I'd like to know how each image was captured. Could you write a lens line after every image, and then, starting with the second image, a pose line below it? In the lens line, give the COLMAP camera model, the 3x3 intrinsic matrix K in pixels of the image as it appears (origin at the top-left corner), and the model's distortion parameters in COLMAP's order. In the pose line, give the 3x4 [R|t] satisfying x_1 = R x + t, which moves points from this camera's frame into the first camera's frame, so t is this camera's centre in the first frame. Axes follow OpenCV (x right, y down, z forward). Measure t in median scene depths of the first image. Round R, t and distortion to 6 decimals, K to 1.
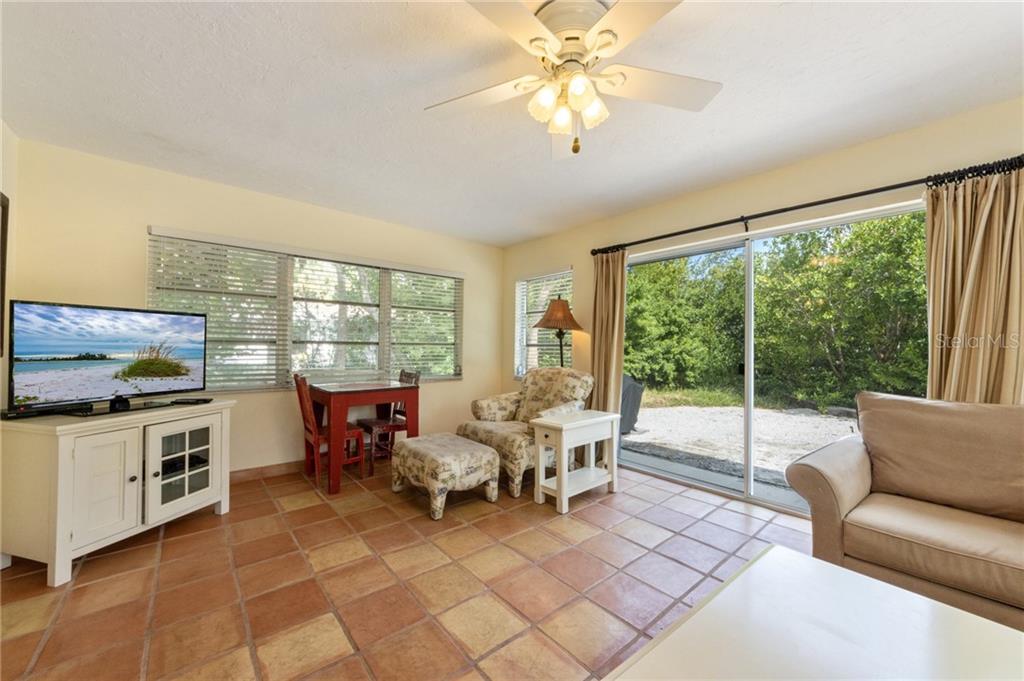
lens RADIAL K [[392.9, 0, 506.5], [0, 392.9, 349.9], [0, 0, 1]] dist [0.008812, 0.000487]
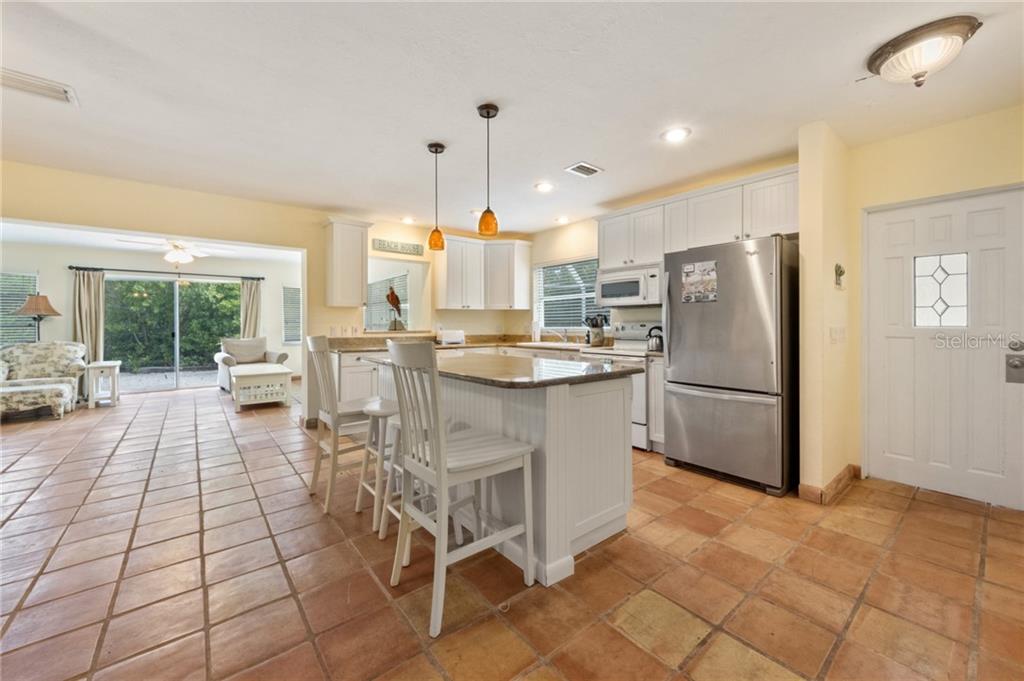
lens RADIAL K [[392.9, 0, 496.0], [0, 392.9, 320.0], [0, 0, 1]] dist [0.008812, 0.000487]
pose [[0.043194, 0.002912, 0.999062, -1.848467], [0.012813, 0.999912, -0.003469, -0.013378], [-0.998985, 0.012951, 0.043153, -1.104487]]
